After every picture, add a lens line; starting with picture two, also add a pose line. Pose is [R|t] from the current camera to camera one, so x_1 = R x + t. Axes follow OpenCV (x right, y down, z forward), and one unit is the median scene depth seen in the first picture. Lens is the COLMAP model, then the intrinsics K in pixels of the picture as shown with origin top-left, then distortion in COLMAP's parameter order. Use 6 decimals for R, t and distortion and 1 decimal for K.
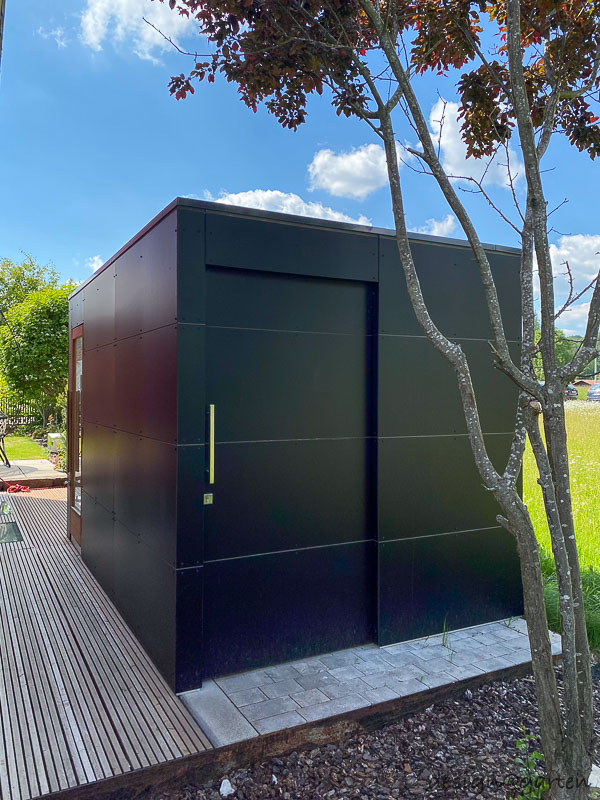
lens RADIAL K [[630.1, 0, 298.8], [0, 630.1, 396.4], [0, 0, 1]] dist [-0.035824, 0.045176]
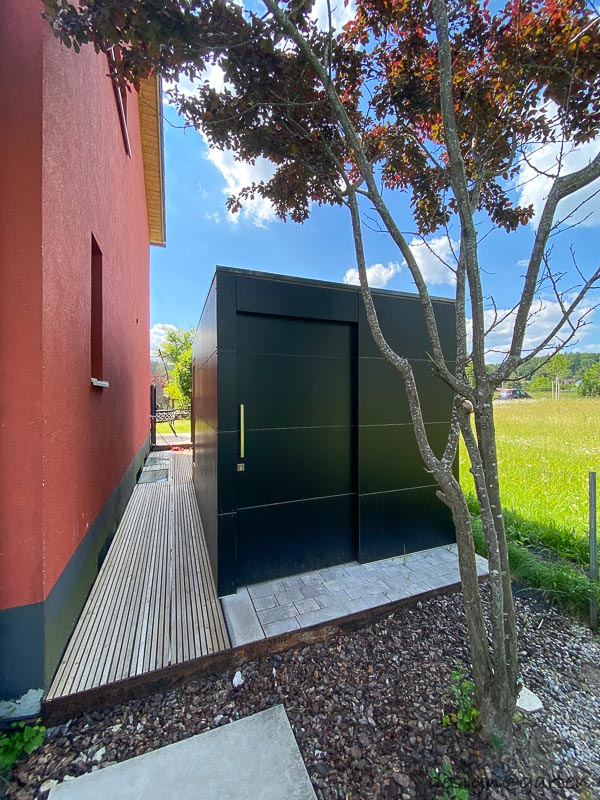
lens RADIAL K [[326.9, 0, 307.1], [0, 326.9, 401.3], [0, 0, 1]] dist [-0.012207, 0.000021]
pose [[0.995315, -0.006162, -0.096484, 0.097001], [0.006941, 0.999946, 0.007732, -0.000241], [0.096431, -0.008365, 0.995305, 0.258081]]
